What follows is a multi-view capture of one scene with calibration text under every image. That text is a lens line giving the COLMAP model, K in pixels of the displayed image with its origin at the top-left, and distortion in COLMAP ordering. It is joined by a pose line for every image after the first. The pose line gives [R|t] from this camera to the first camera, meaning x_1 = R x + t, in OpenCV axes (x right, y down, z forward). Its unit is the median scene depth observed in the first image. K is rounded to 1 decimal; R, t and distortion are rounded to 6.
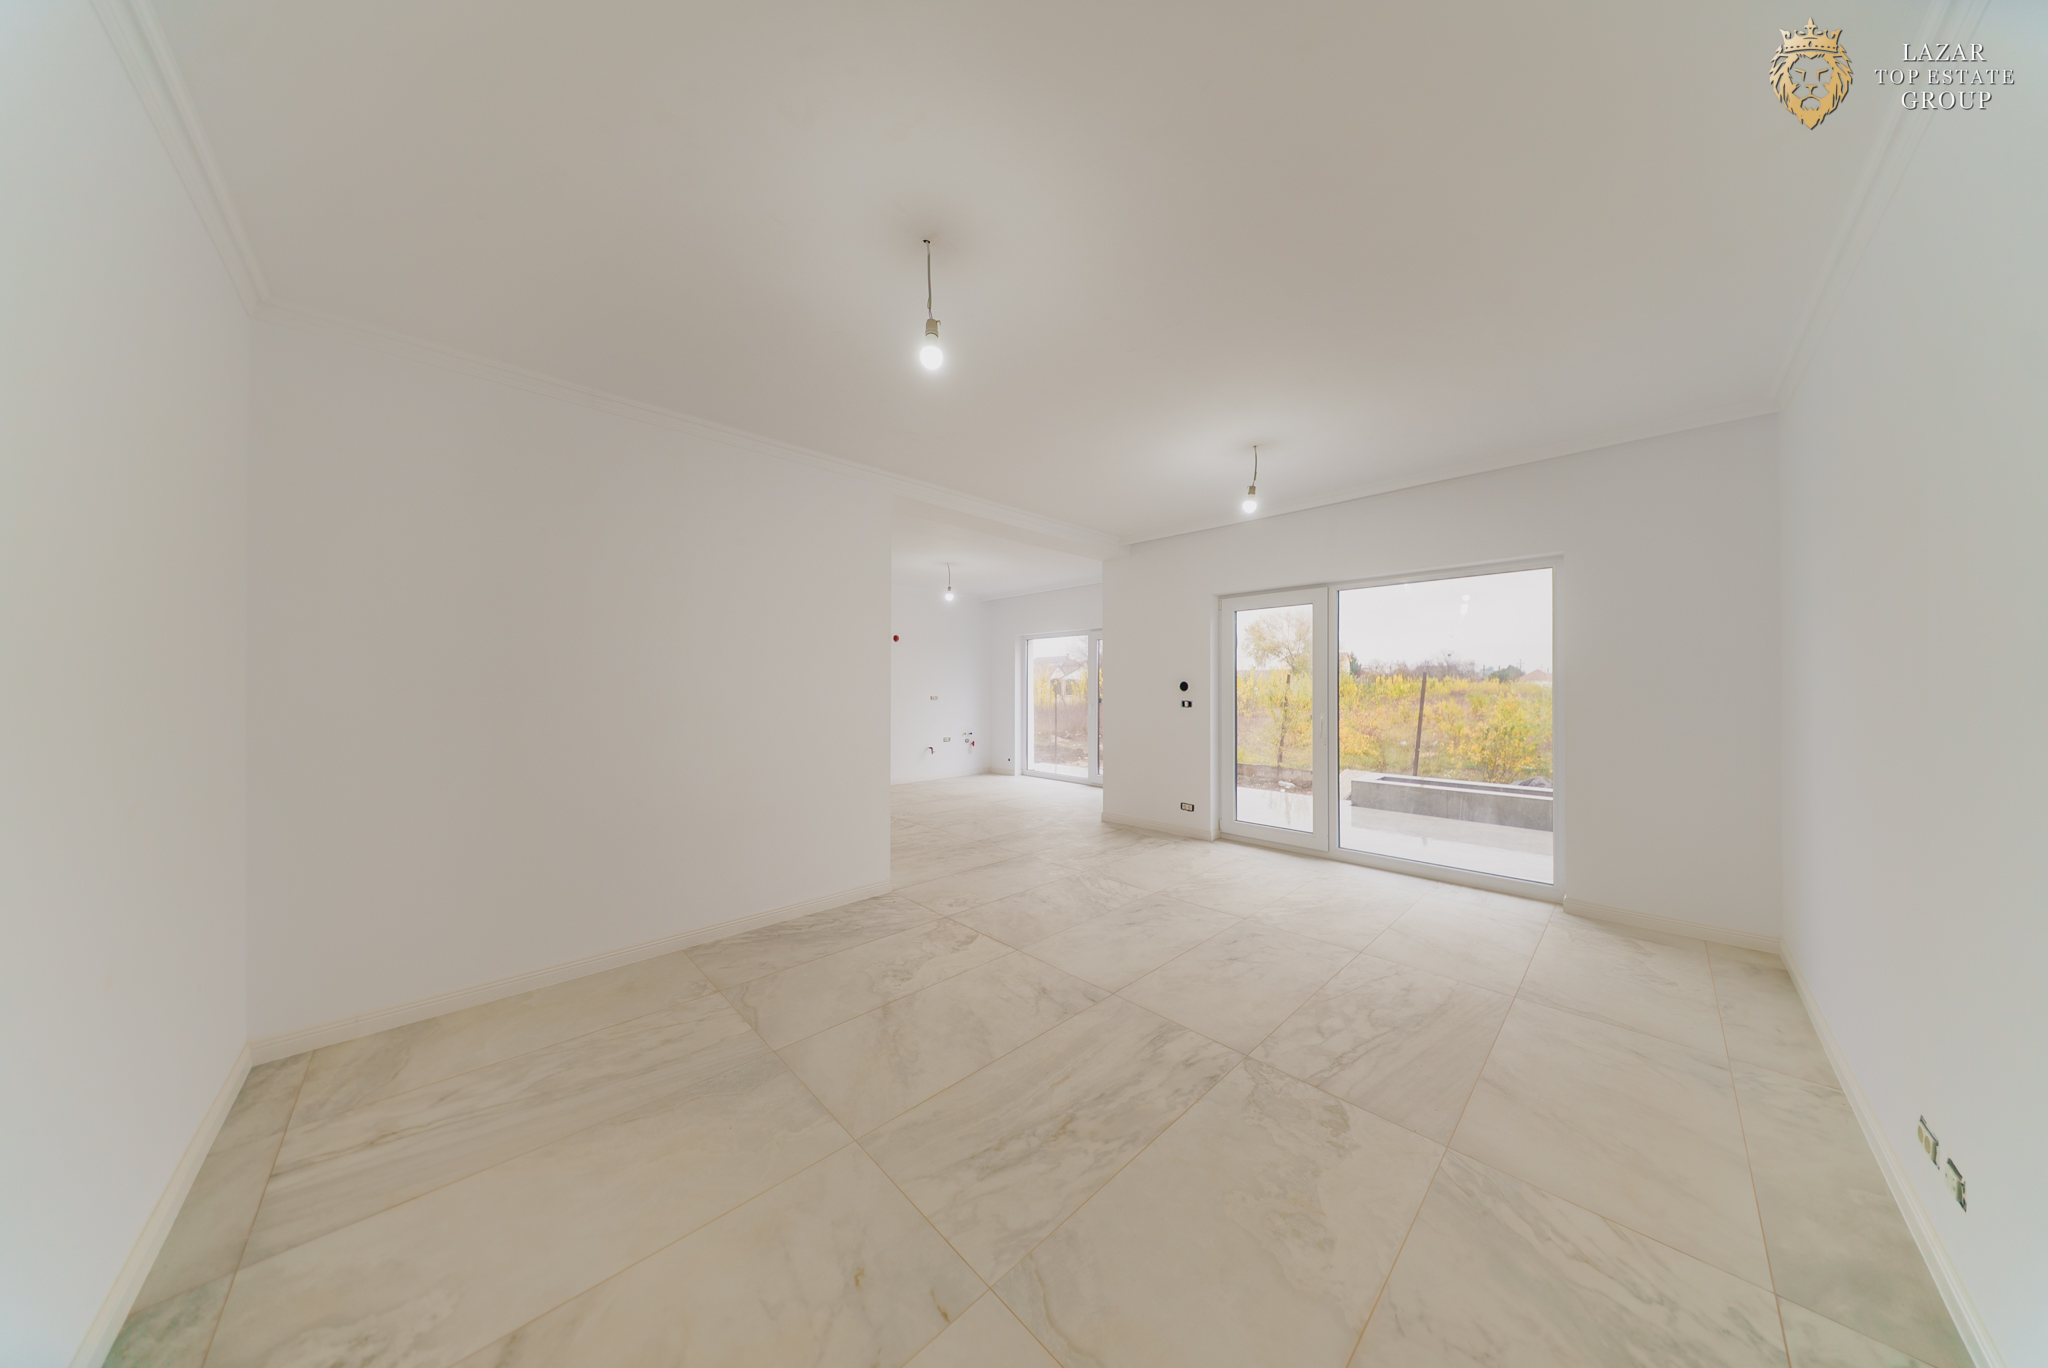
lens RADIAL K [[603.5, 0, 1030.7], [0, 603.5, 670.3], [0, 0, 1]] dist [-0.000765, -0.001201]
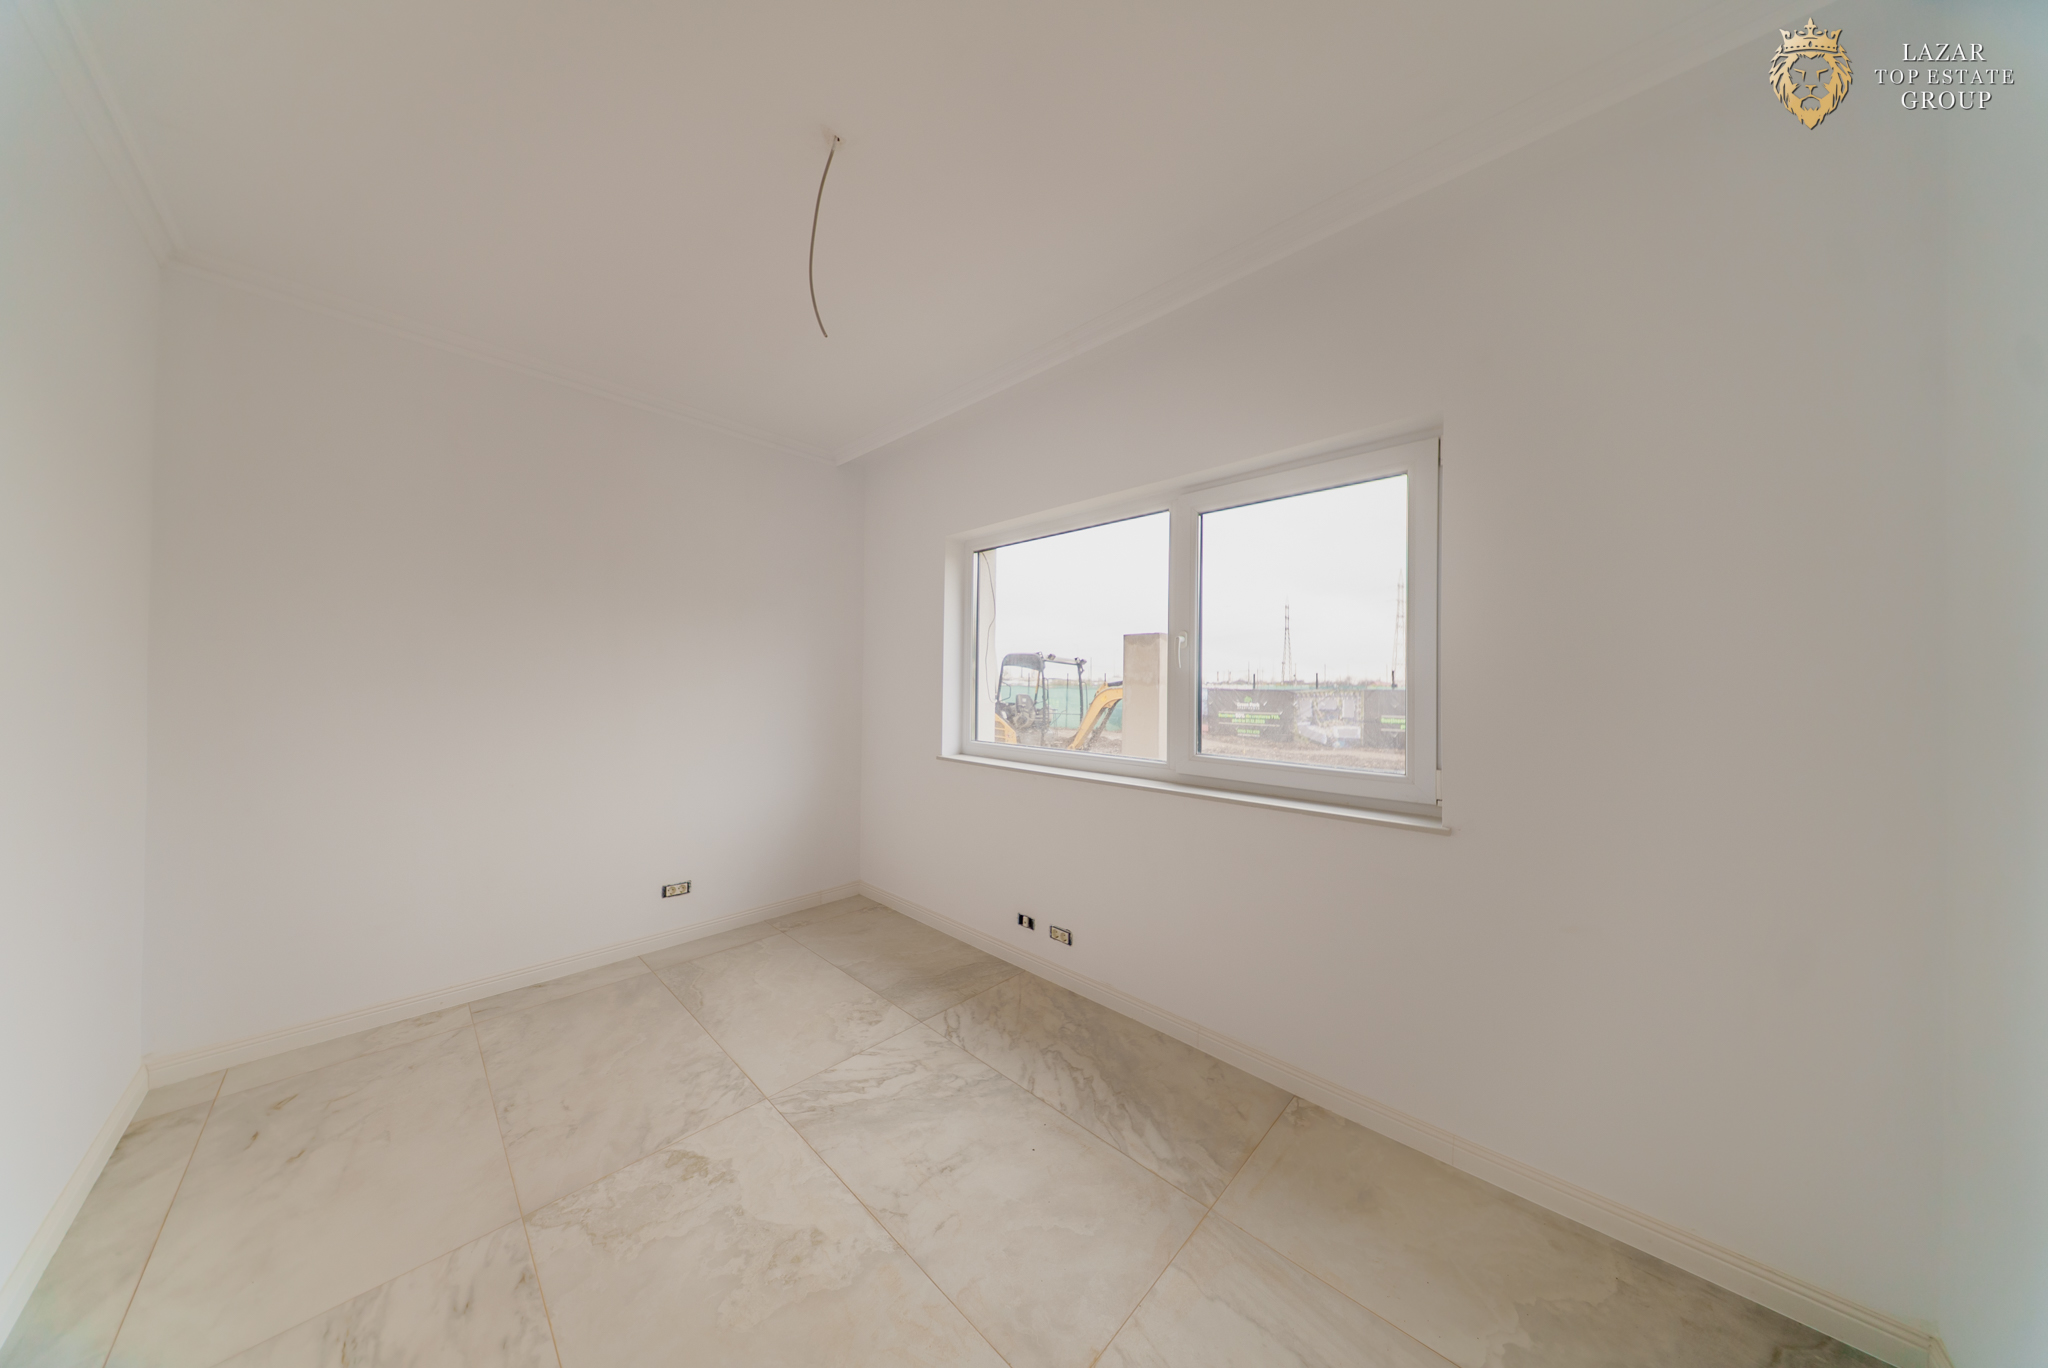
lens RADIAL K [[603.5, 0, 1028.5], [0, 603.5, 683.9], [0, 0, 1]] dist [-0.000765, -0.001201]
pose [[-0.044938, 0.001163, 0.998989, -0.378750], [-0.043028, 0.999069, -0.003098, 0.010955], [-0.998063, -0.043124, -0.044846, 0.520230]]
